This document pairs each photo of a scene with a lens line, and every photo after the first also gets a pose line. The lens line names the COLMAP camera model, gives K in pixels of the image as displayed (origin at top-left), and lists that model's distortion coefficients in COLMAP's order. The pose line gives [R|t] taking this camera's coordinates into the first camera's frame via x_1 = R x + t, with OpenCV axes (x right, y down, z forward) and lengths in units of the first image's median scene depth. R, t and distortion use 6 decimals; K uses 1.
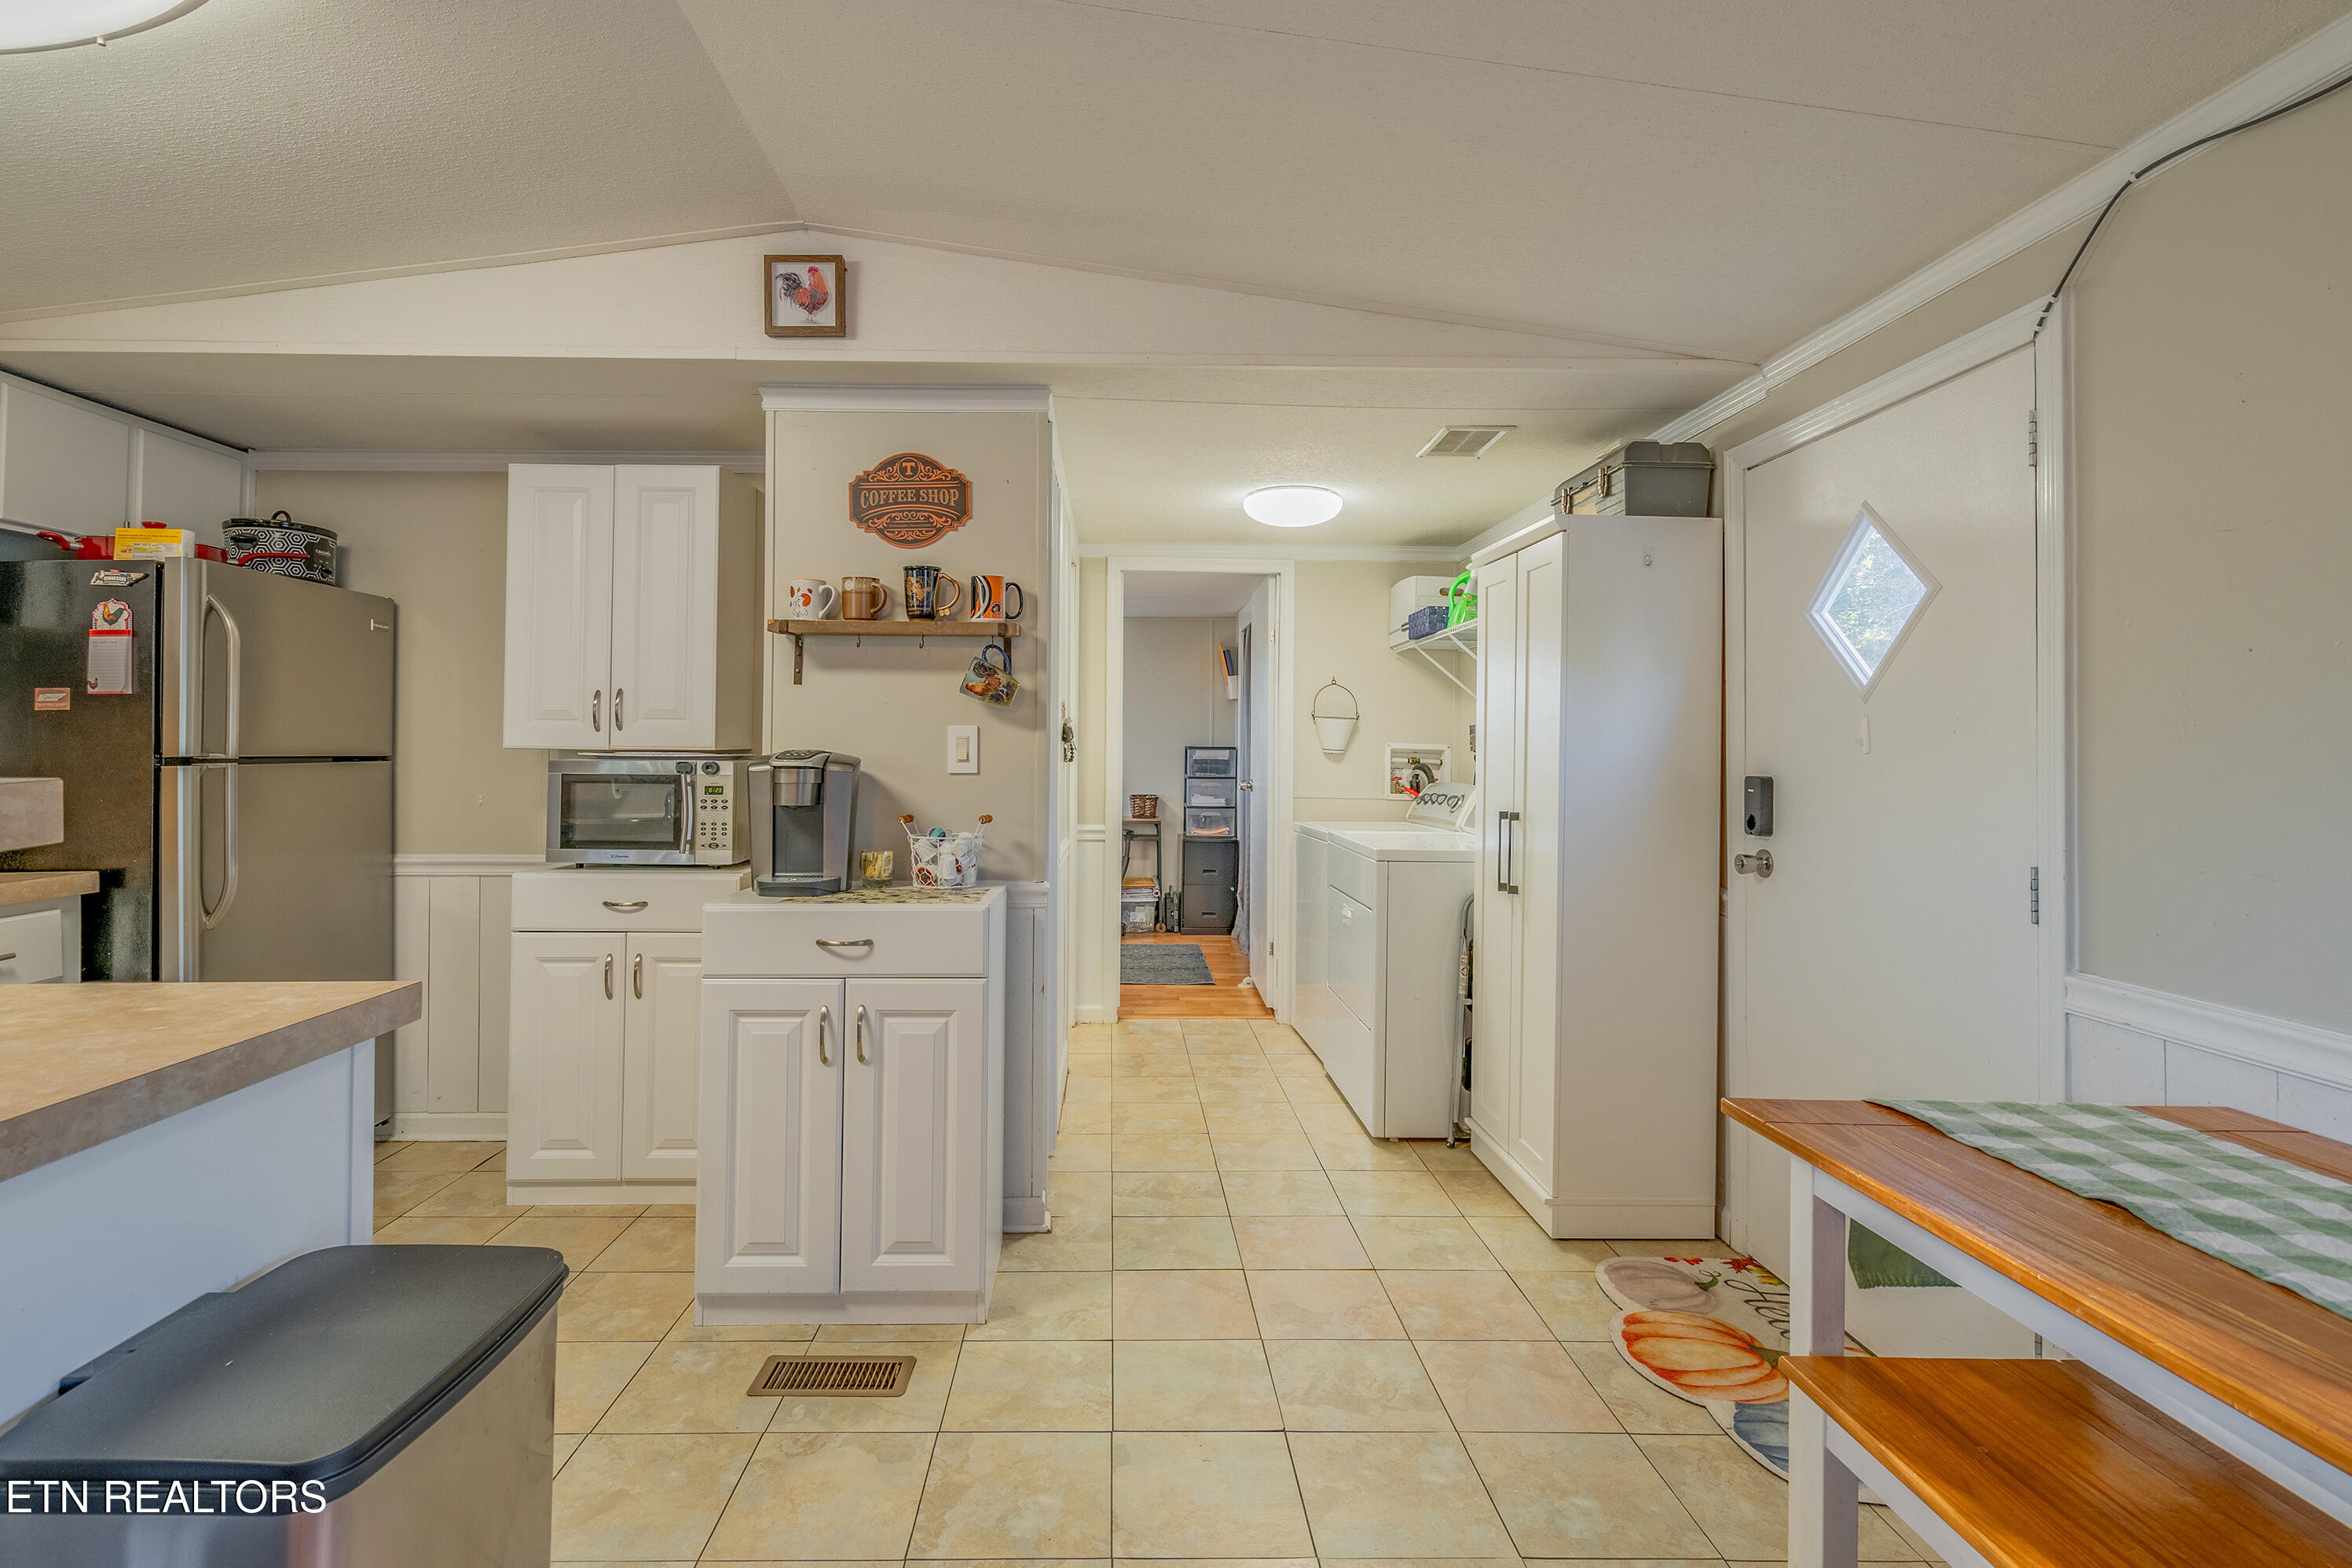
lens RADIAL K [[1076.4, 0, 1132.6], [0, 1076.4, 726.9], [0, 0, 1]] dist [-0.006346, 0.002954]
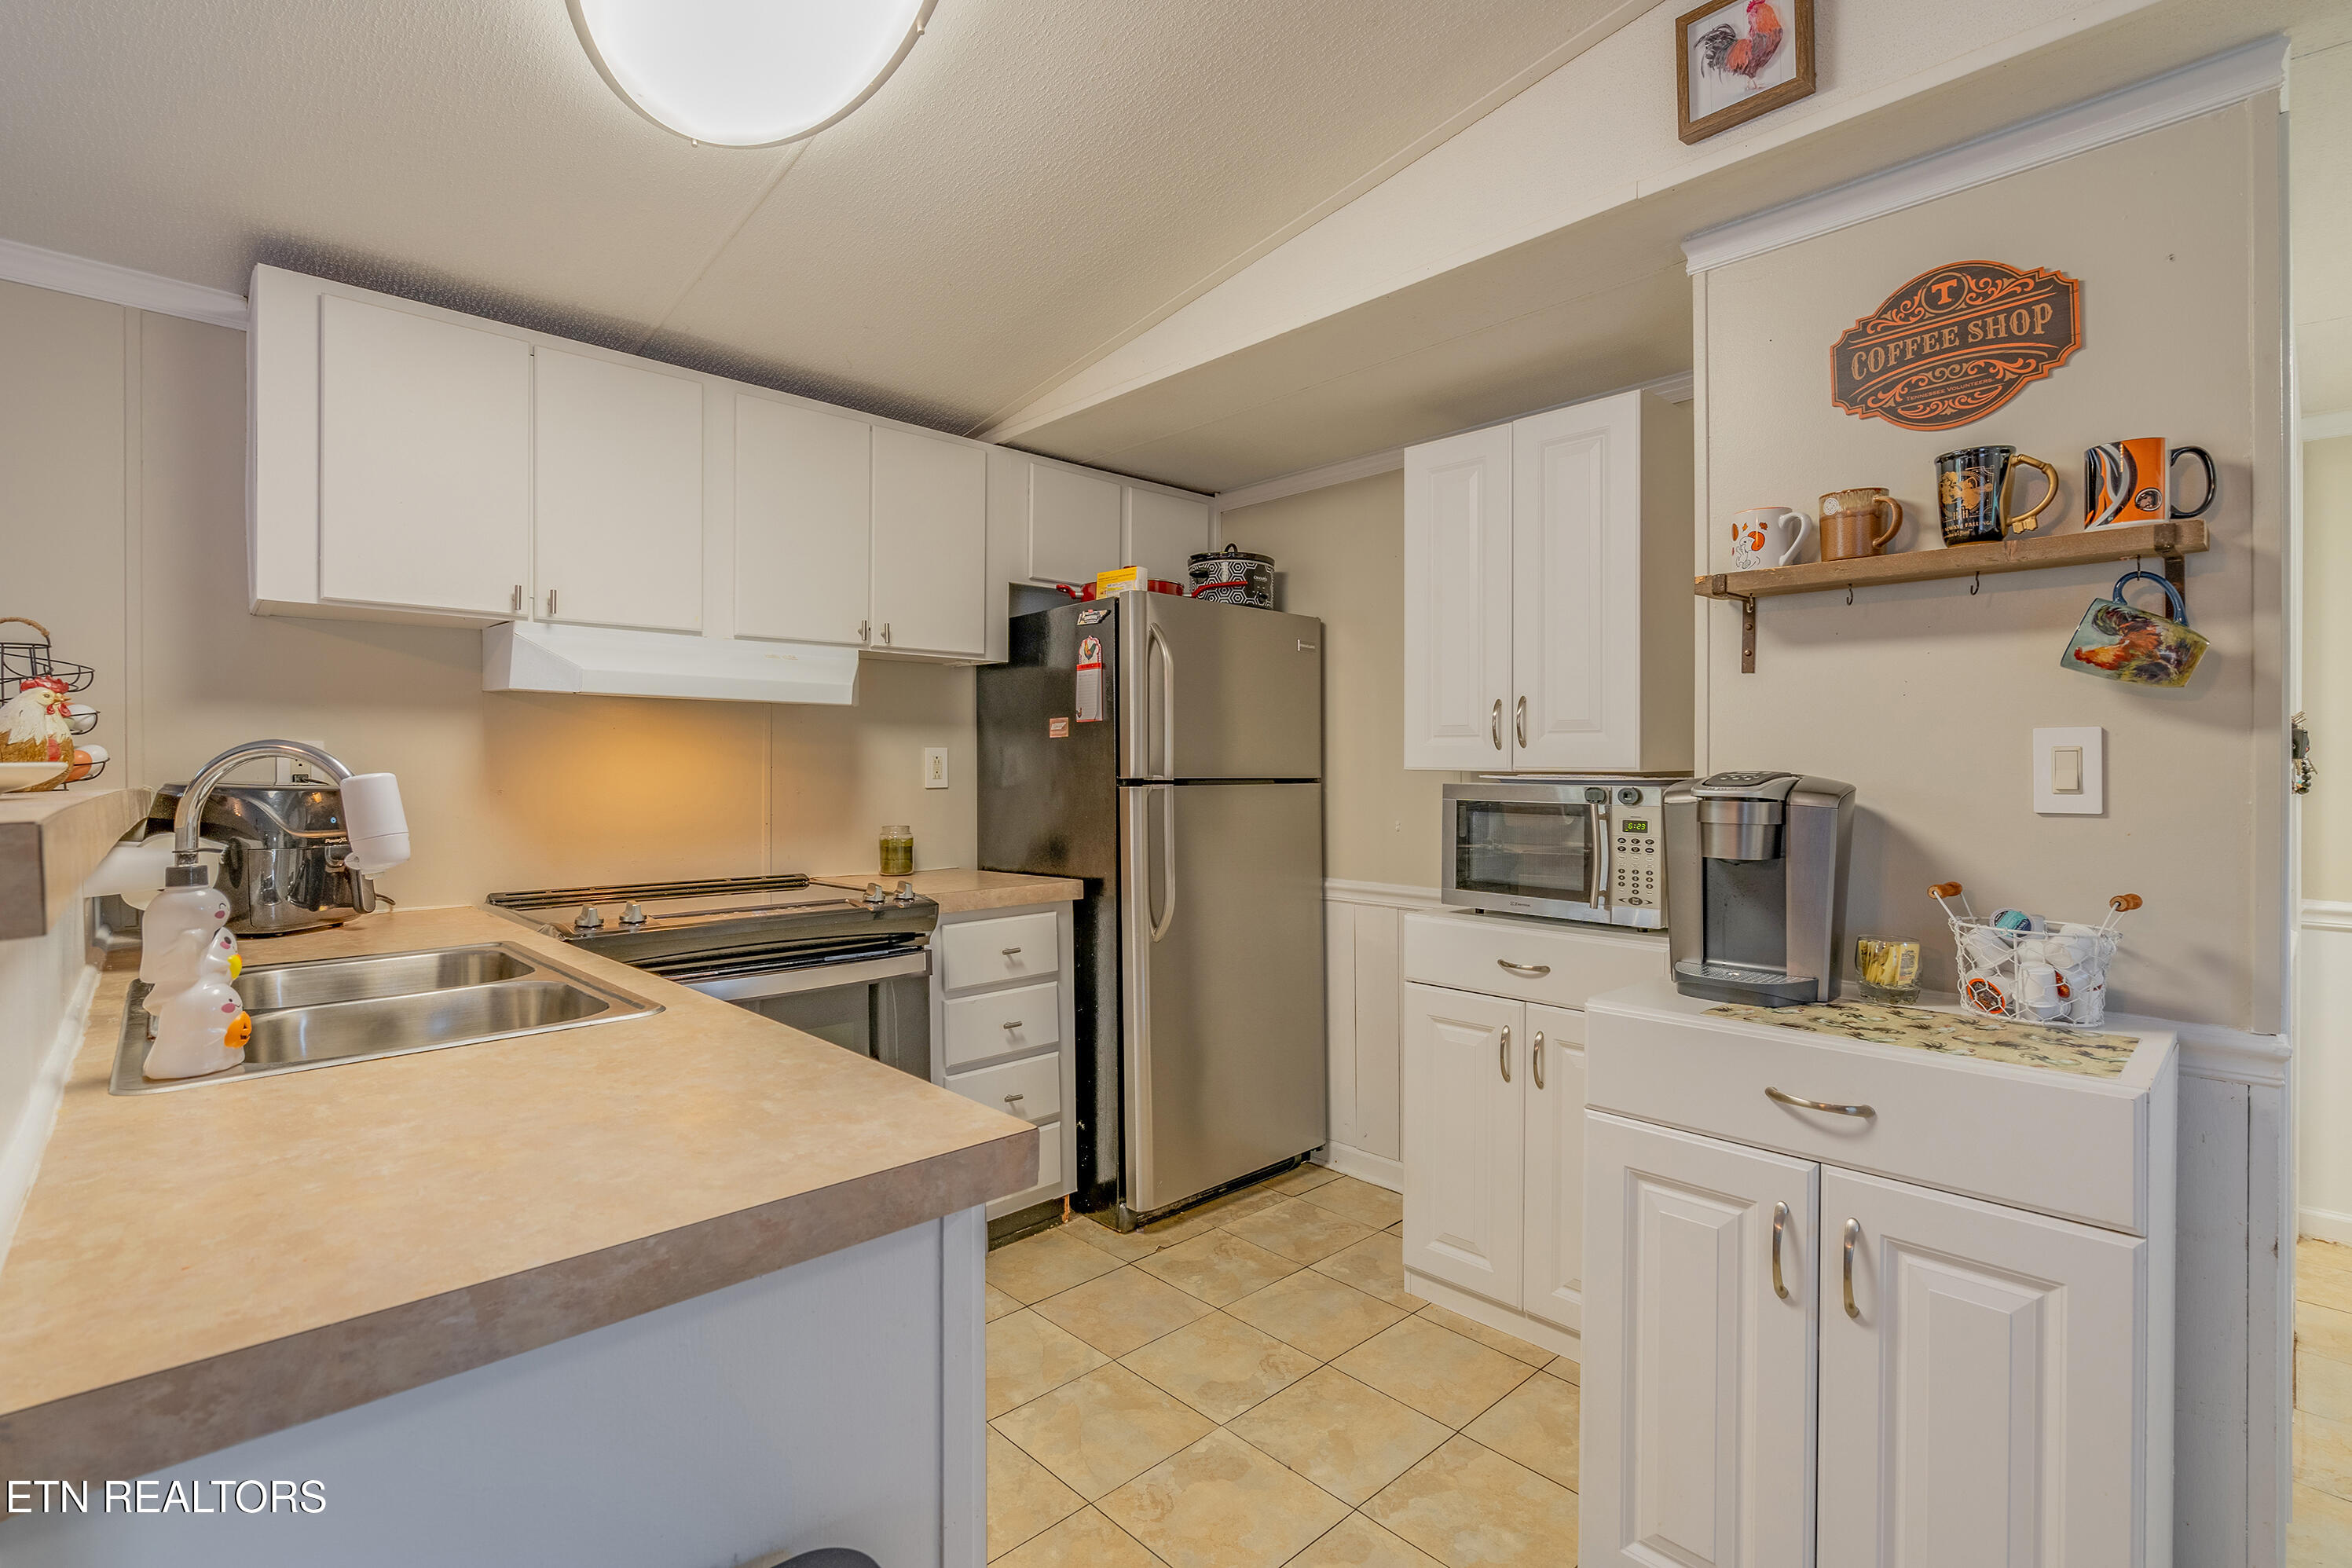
lens RADIAL K [[1076.4, 0, 1183.7], [0, 1076.4, 764.0], [0, 0, 1]] dist [-0.006346, 0.002954]
pose [[0.674728, -0.005119, -0.738048, -0.057802], [0.015339, 0.999857, 0.007089, 0.006703], [0.737907, -0.016104, 0.674711, 0.296564]]
